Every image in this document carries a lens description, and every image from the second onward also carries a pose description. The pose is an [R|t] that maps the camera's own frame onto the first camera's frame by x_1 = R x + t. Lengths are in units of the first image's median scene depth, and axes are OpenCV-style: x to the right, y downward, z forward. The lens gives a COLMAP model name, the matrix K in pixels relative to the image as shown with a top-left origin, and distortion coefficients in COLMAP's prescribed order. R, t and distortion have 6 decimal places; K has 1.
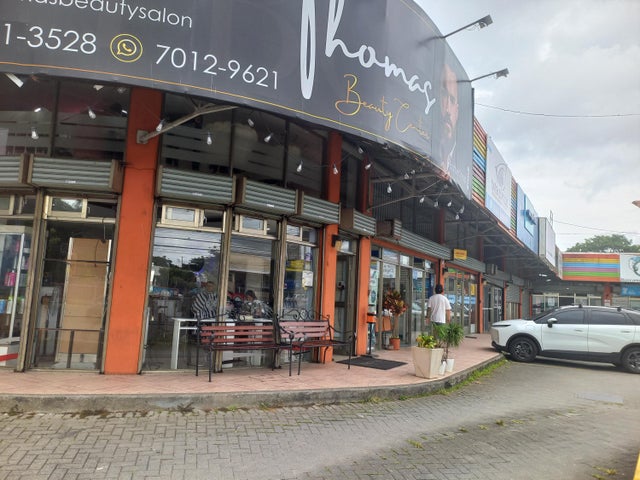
lens RADIAL K [[490.2, 0, 320.5], [0, 490.2, 241.6], [0, 0, 1]] dist [0.039119, 0.001878]
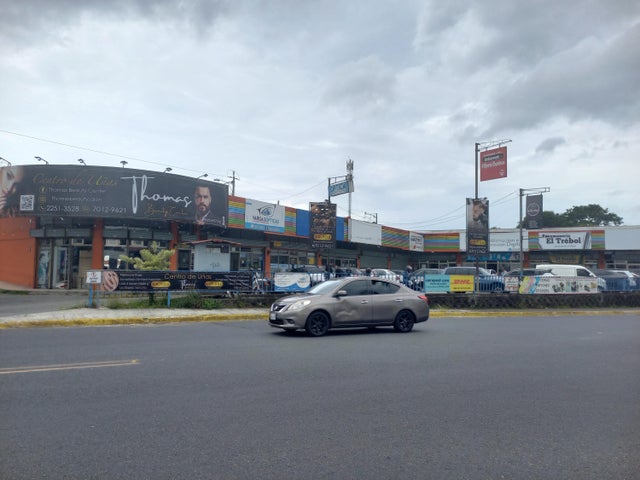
lens RADIAL K [[490.2, 0, 318.5], [0, 490.2, 240.7], [0, 0, 1]] dist [0.039119, 0.001878]
pose [[0.995803, -0.038959, -0.082814, 0.517095], [0.042806, 0.998060, 0.045200, -0.058869], [0.080892, -0.048555, 0.995539, -0.820724]]
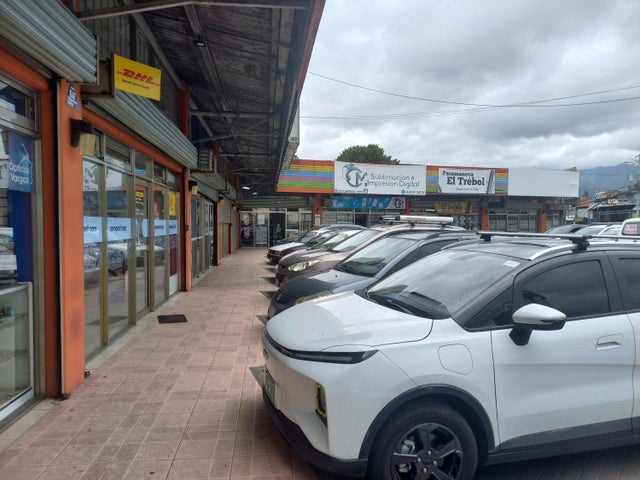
lens RADIAL K [[490.2, 0, 317.9], [0, 490.2, 241.6], [0, 0, 1]] dist [0.039119, 0.001878]
pose [[0.821466, -0.064023, 0.566652, 0.153046], [-0.030049, 0.987437, 0.155127, 0.055223], [-0.569465, -0.144459, 0.809223, 0.528450]]
